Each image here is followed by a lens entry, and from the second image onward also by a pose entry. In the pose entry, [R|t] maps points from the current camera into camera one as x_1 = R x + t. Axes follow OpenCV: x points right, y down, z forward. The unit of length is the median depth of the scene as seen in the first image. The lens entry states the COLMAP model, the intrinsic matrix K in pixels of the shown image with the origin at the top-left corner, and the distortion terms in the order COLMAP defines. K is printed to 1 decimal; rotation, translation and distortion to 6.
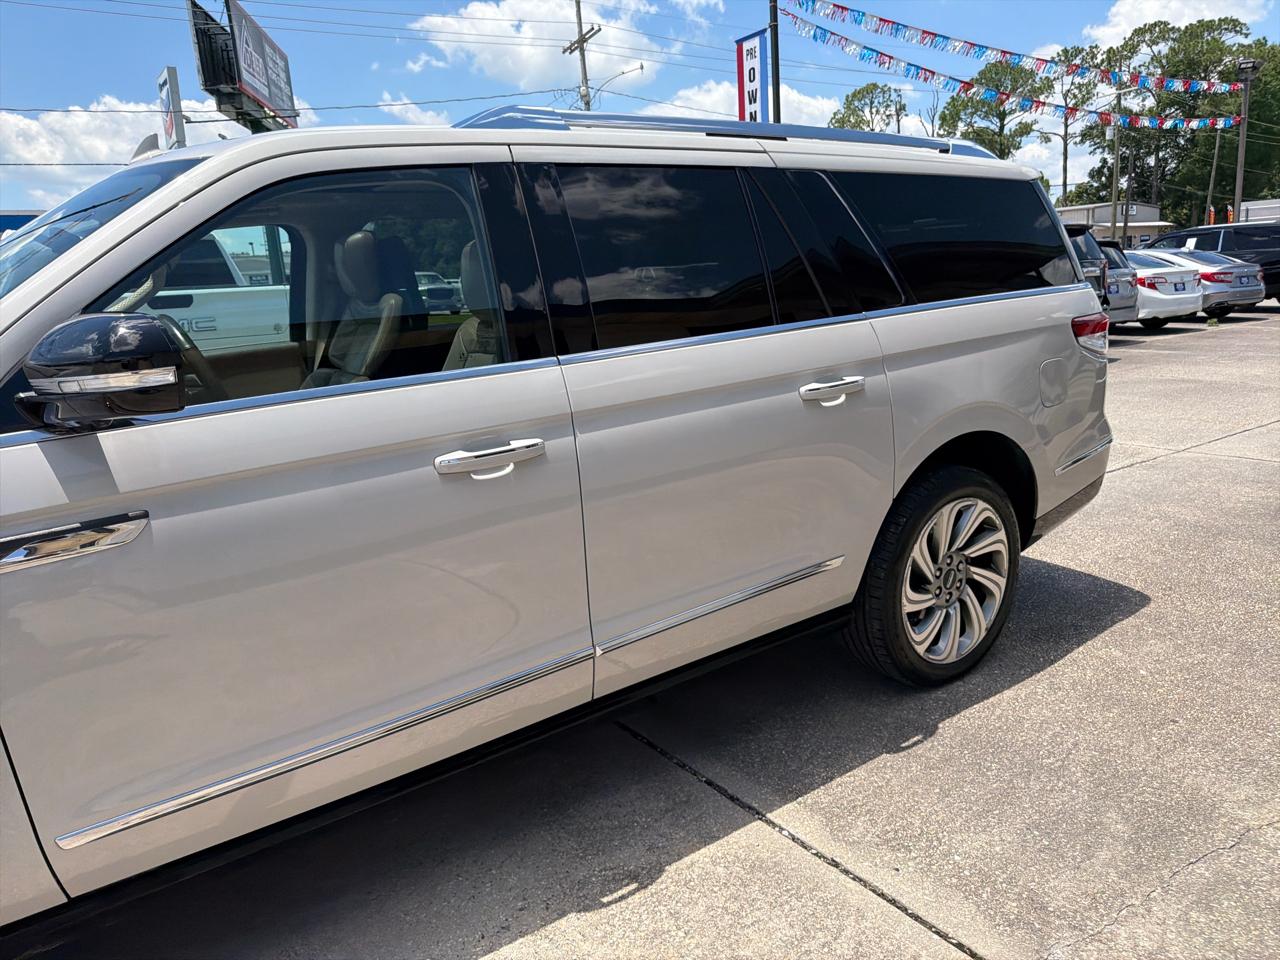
lens RADIAL K [[907.2, 0, 649.2], [0, 907.2, 487.7], [0, 0, 1]] dist [0.007799, -0.015958]
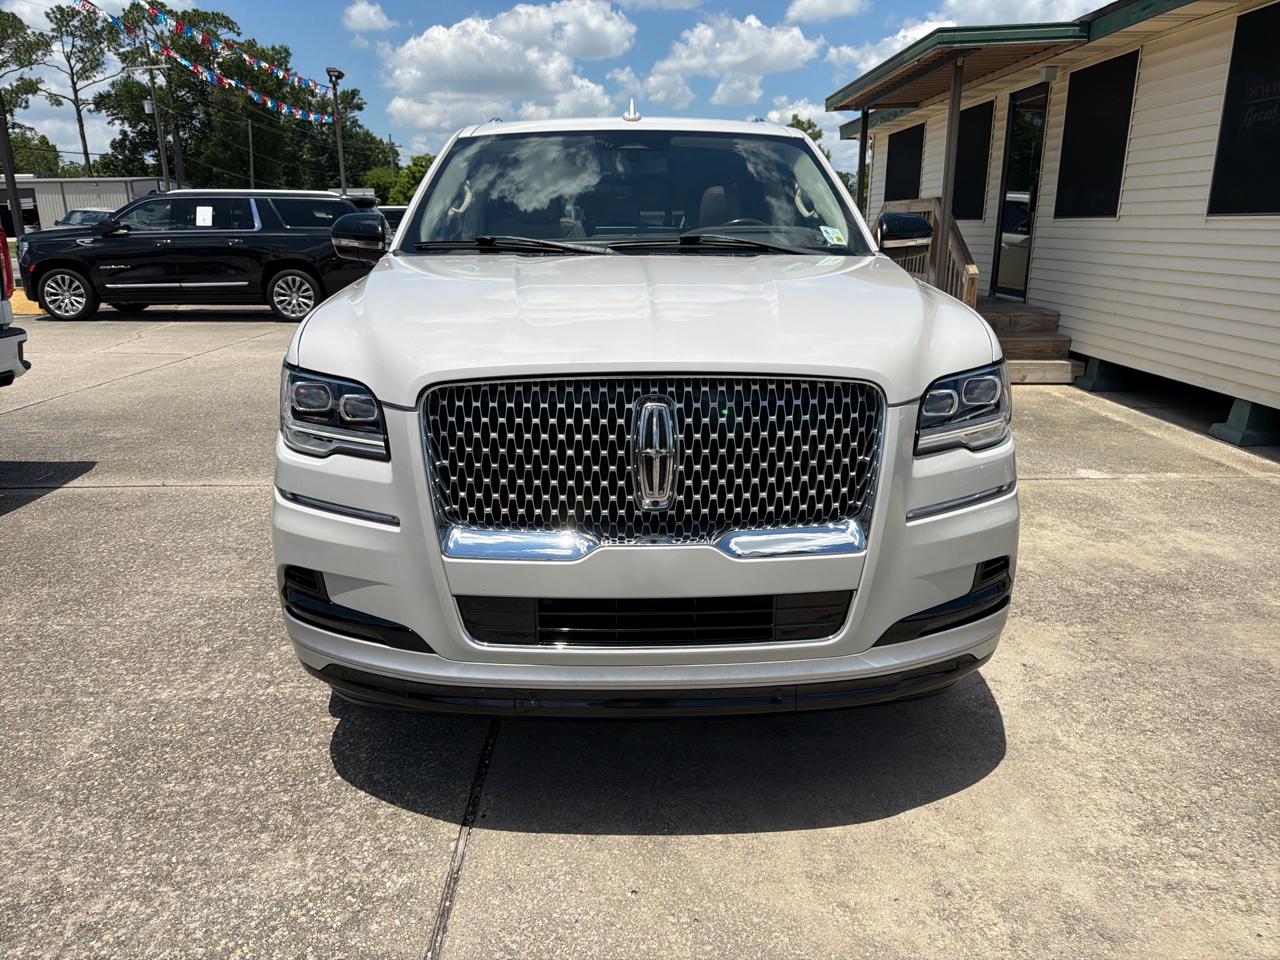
lens RADIAL K [[907.2, 0, 642.1], [0, 907.2, 483.0], [0, 0, 1]] dist [0.007799, -0.015958]
pose [[0.559822, -0.176876, 0.809515, -0.613541], [0.162028, 0.981459, 0.102395, 0.029602], [-0.812617, 0.073841, 0.578101, 0.046737]]
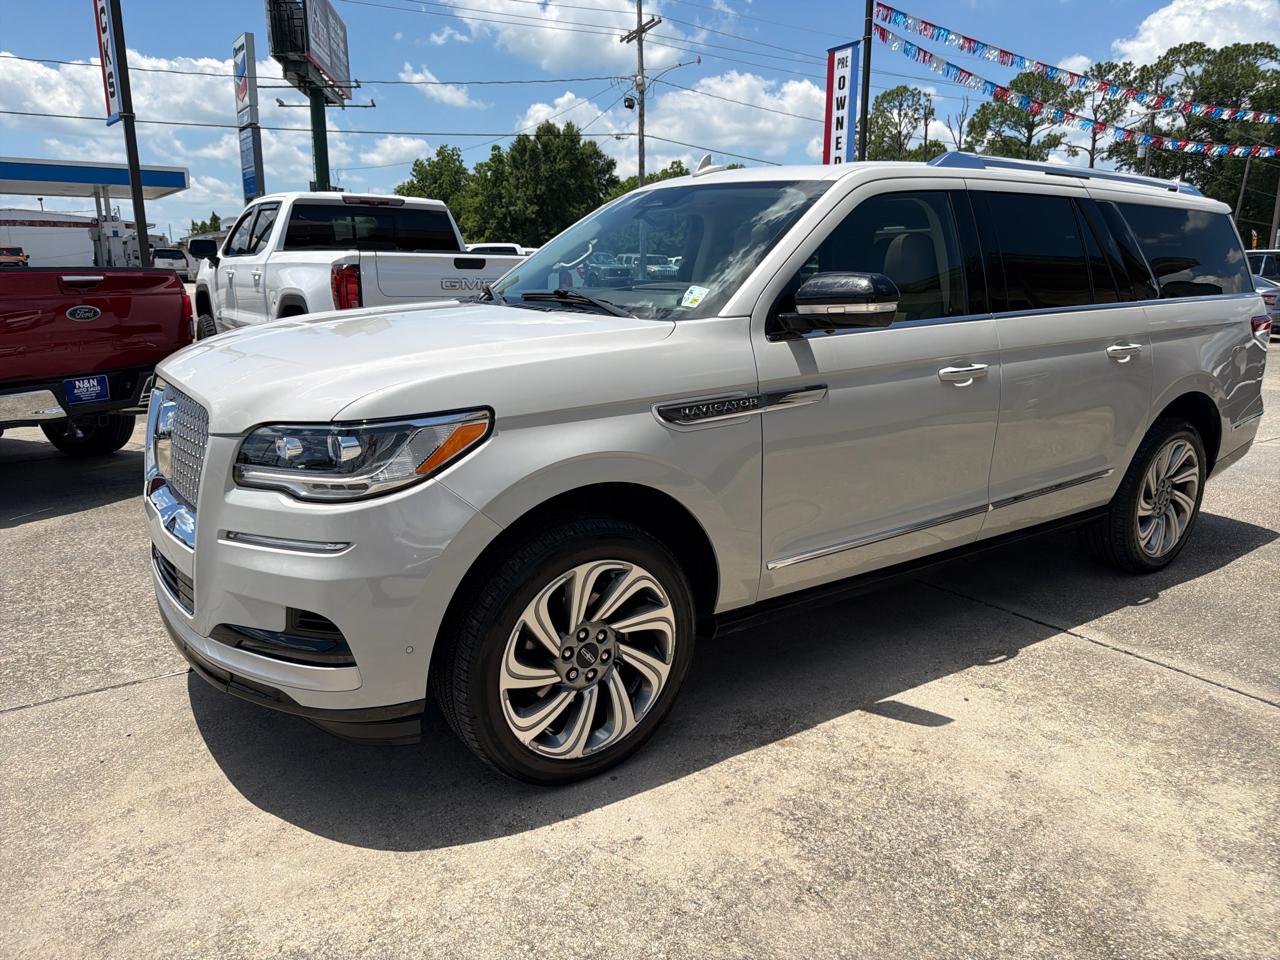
lens RADIAL K [[907.2, 0, 638.1], [0, 907.2, 487.8], [0, 0, 1]] dist [0.007799, -0.015958]
pose [[0.997950, 0.063809, -0.004828, -0.202133], [-0.063740, 0.997877, 0.013366, 0.051292], [0.005671, -0.013031, 0.999899, -0.174421]]
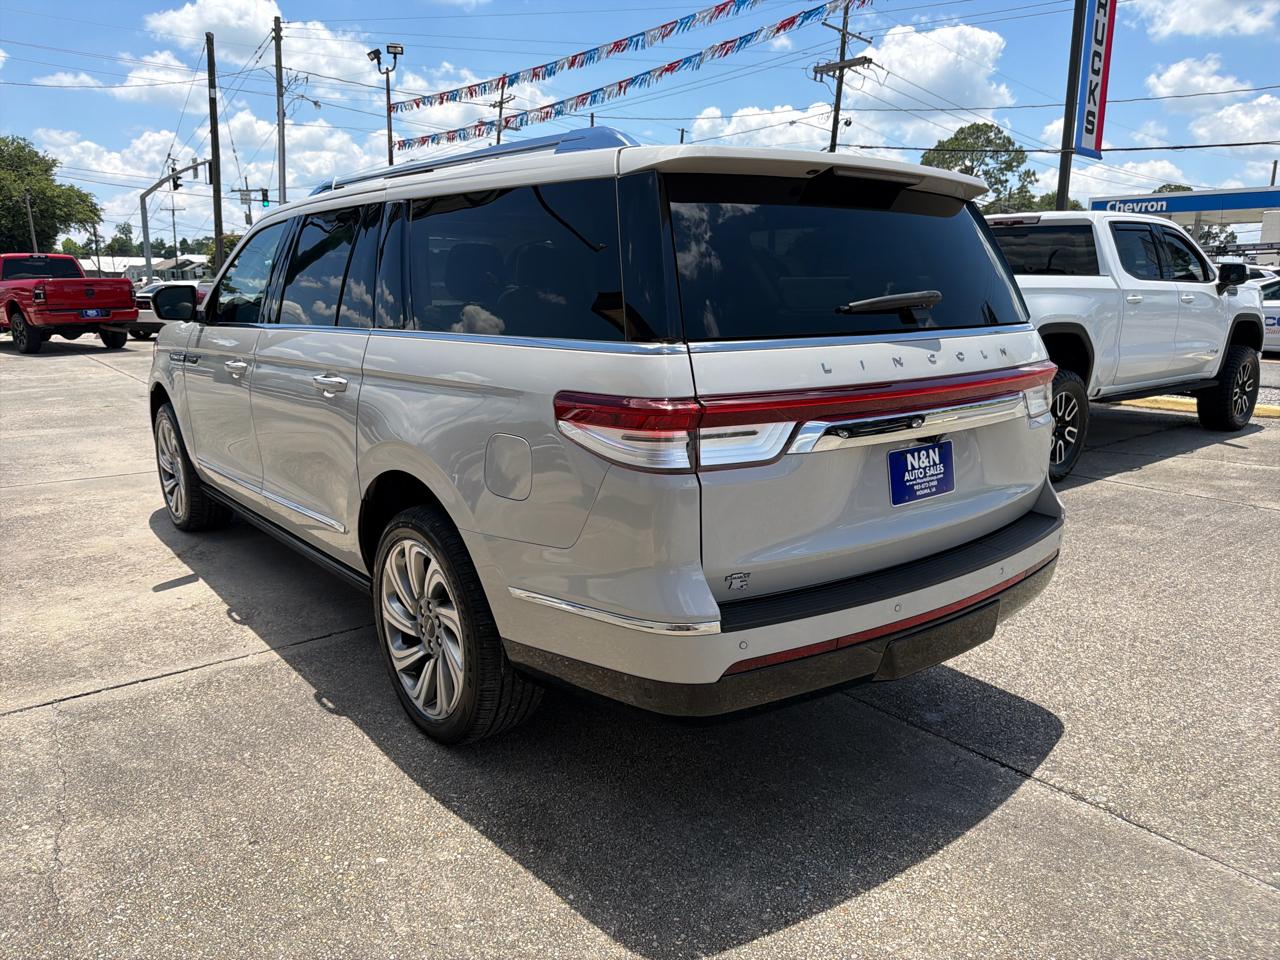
lens RADIAL K [[907.2, 0, 635.3], [0, 907.2, 482.8], [0, 0, 1]] dist [0.007799, -0.015958]
pose [[0.049559, 0.267915, -0.962167, 0.519224], [-0.233762, 0.939705, 0.249620, -0.139188], [0.971030, 0.212547, 0.109199, 0.463750]]
